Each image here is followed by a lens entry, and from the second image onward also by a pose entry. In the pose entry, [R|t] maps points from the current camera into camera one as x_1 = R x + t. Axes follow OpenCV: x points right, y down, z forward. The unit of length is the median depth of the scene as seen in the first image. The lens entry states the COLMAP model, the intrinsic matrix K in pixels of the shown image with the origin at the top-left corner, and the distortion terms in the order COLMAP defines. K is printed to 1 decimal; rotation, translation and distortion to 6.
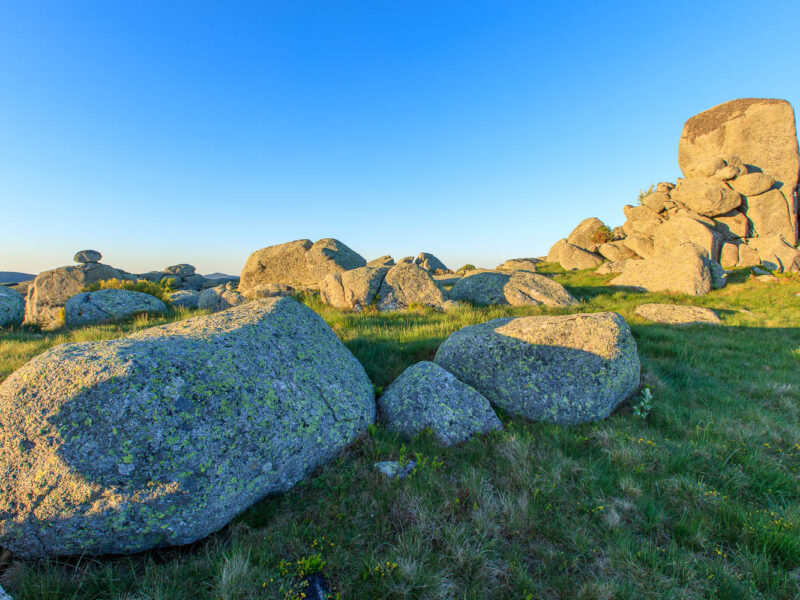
lens RADIAL K [[393.2, 0, 399.7], [0, 393.2, 297.0], [0, 0, 1]] dist [0.003074, -0.001702]
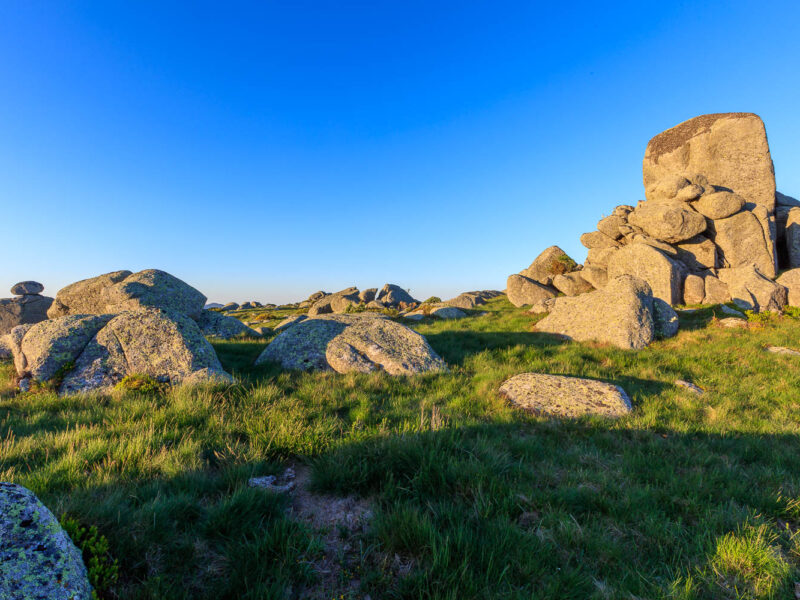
lens RADIAL K [[393.2, 0, 401.6], [0, 393.2, 297.2], [0, 0, 1]] dist [0.003074, -0.001702]
pose [[0.999975, -0.000404, 0.007079, 0.210548], [0.000939, 0.997129, -0.075720, -0.027588], [-0.007028, 0.075725, 0.997104, 0.180632]]
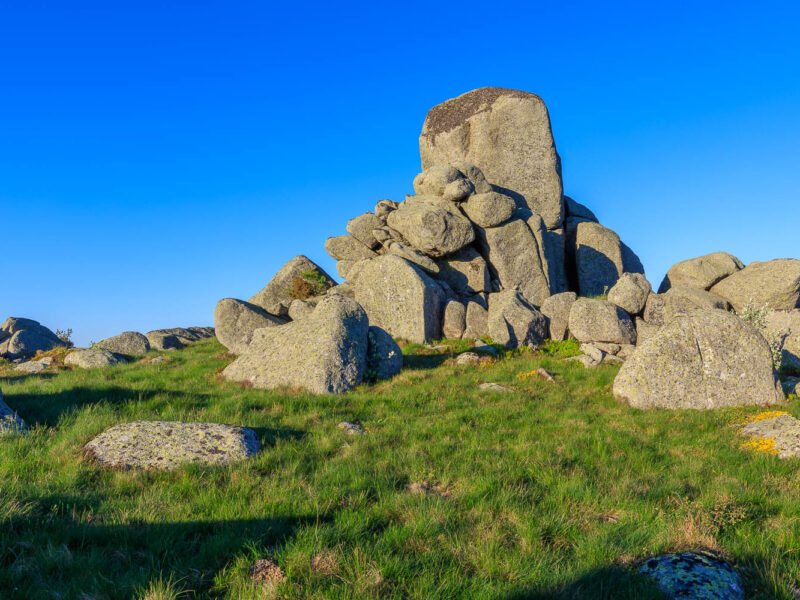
lens RADIAL K [[705.4, 0, 394.0], [0, 705.4, 299.1], [0, 0, 1]] dist [0.010299, -0.024814]
pose [[0.903452, 0.016342, 0.428378, 0.272640], [0.044672, 0.990244, -0.131989, -0.000940], [-0.426355, 0.138382, 0.893908, 0.071641]]
